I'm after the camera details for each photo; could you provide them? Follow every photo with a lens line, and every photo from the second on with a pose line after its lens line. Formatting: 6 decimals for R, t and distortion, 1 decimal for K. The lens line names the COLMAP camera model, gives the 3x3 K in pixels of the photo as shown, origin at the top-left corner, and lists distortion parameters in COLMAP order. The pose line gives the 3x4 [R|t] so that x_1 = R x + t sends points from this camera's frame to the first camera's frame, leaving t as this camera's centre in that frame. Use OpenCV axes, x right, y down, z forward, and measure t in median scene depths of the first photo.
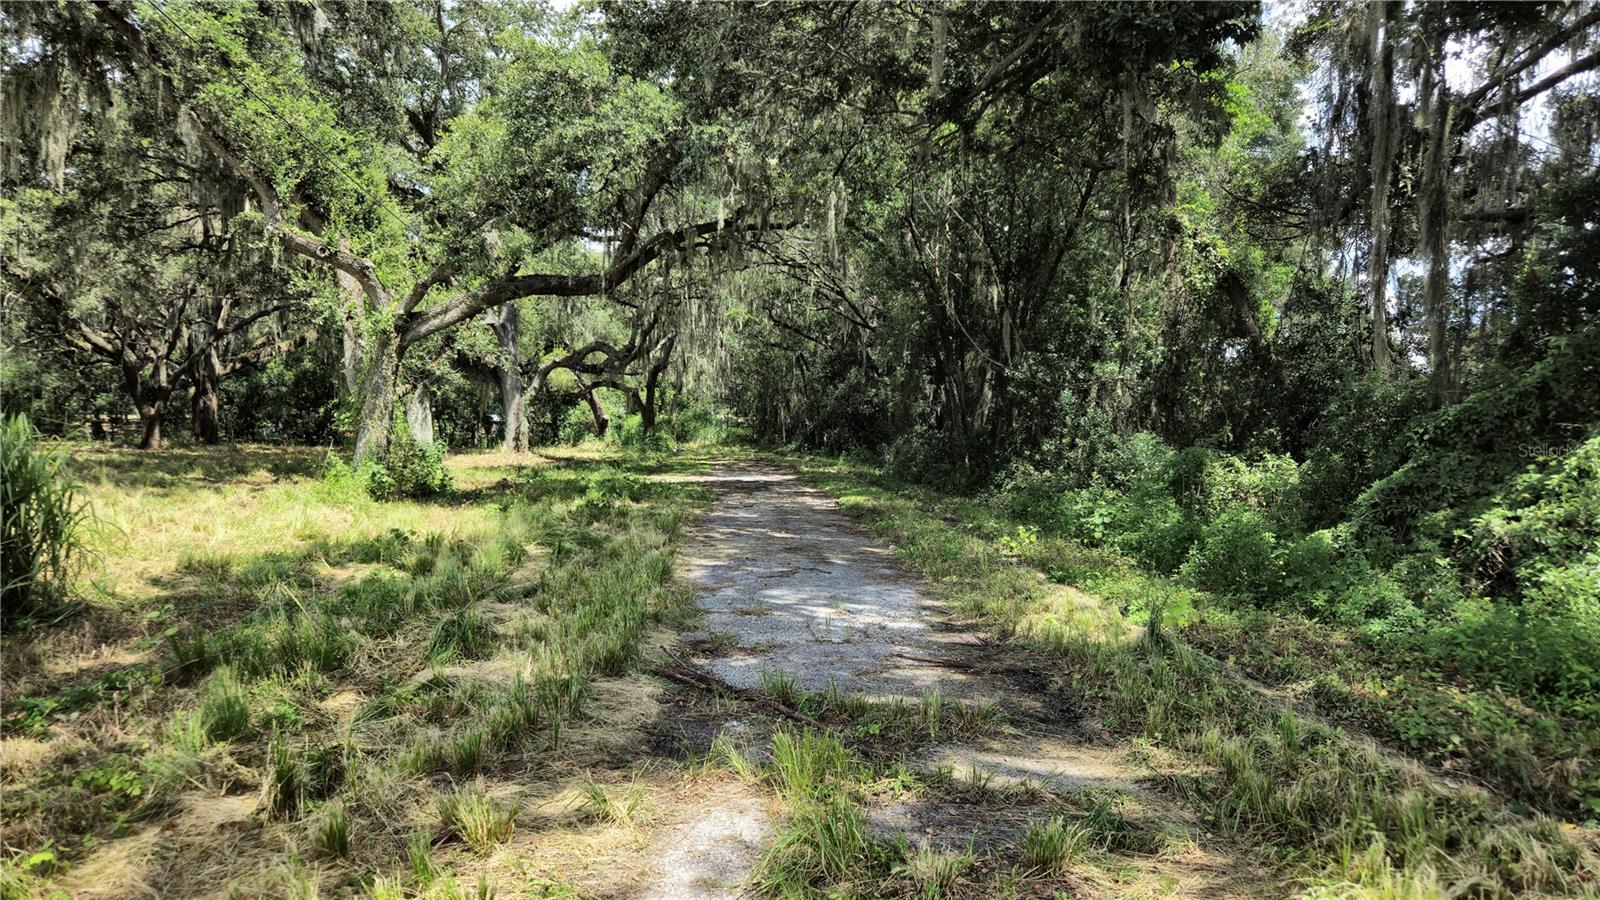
lens RADIAL K [[1076.6, 0, 800.0], [0, 1076.6, 450.0], [0, 0, 1]] dist [0.052548, -0.033735]
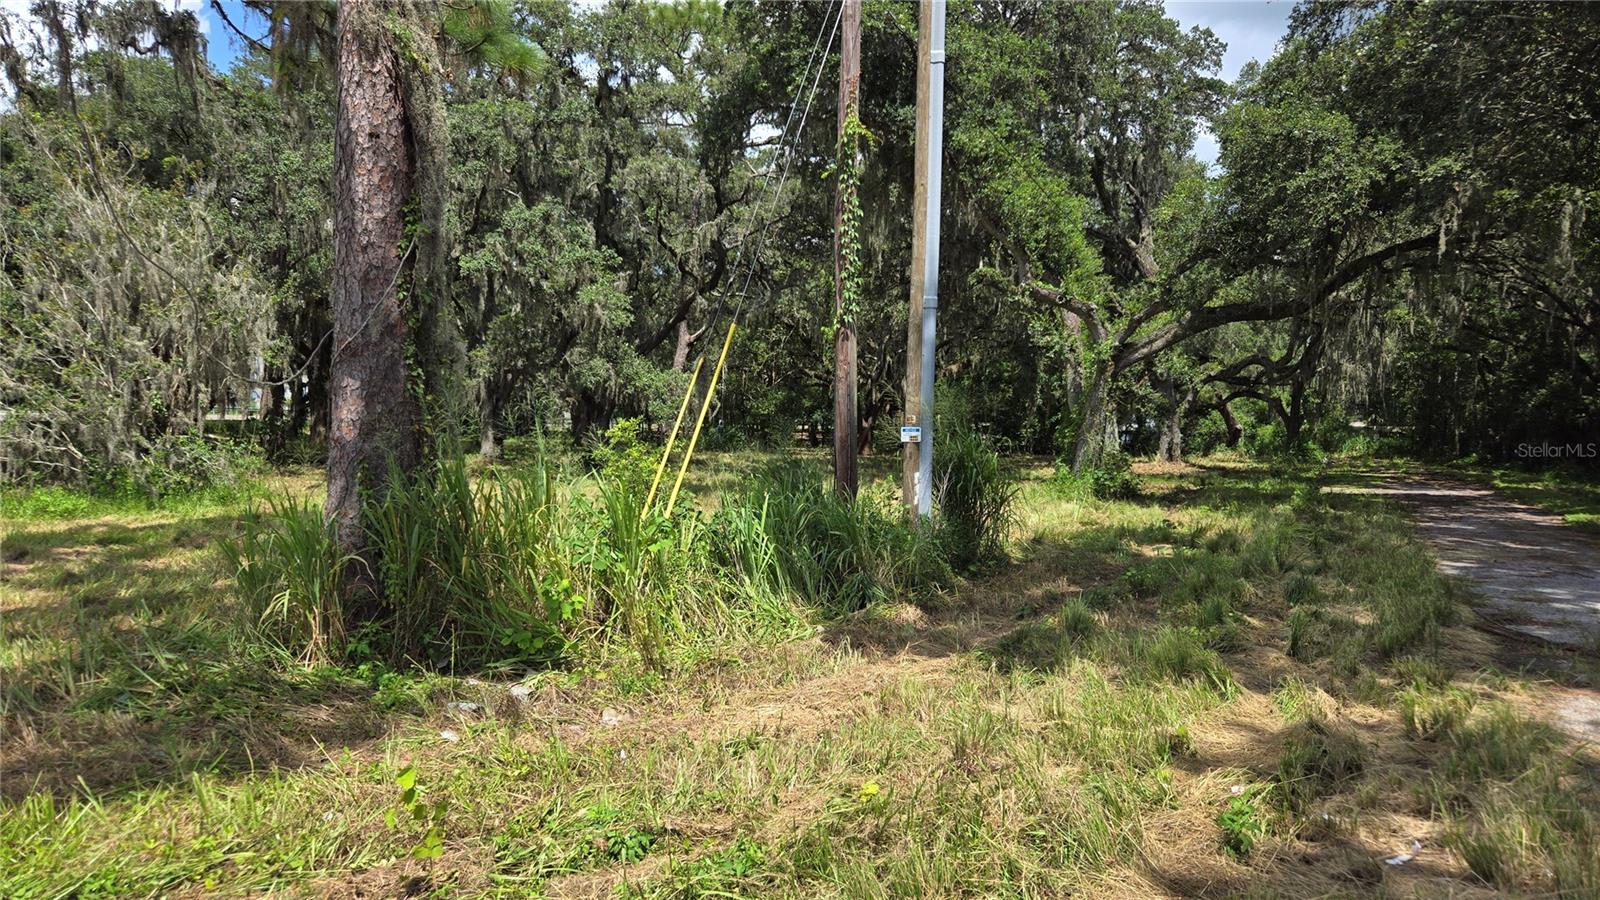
lens RADIAL K [[1076.6, 0, 800.0], [0, 1076.6, 450.0], [0, 0, 1]] dist [0.052548, -0.033735]
pose [[0.858133, 0.008637, -0.513354, -0.046589], [-0.012599, 0.999912, -0.004238, -0.000393], [0.513272, 0.010105, 0.858166, -0.178644]]
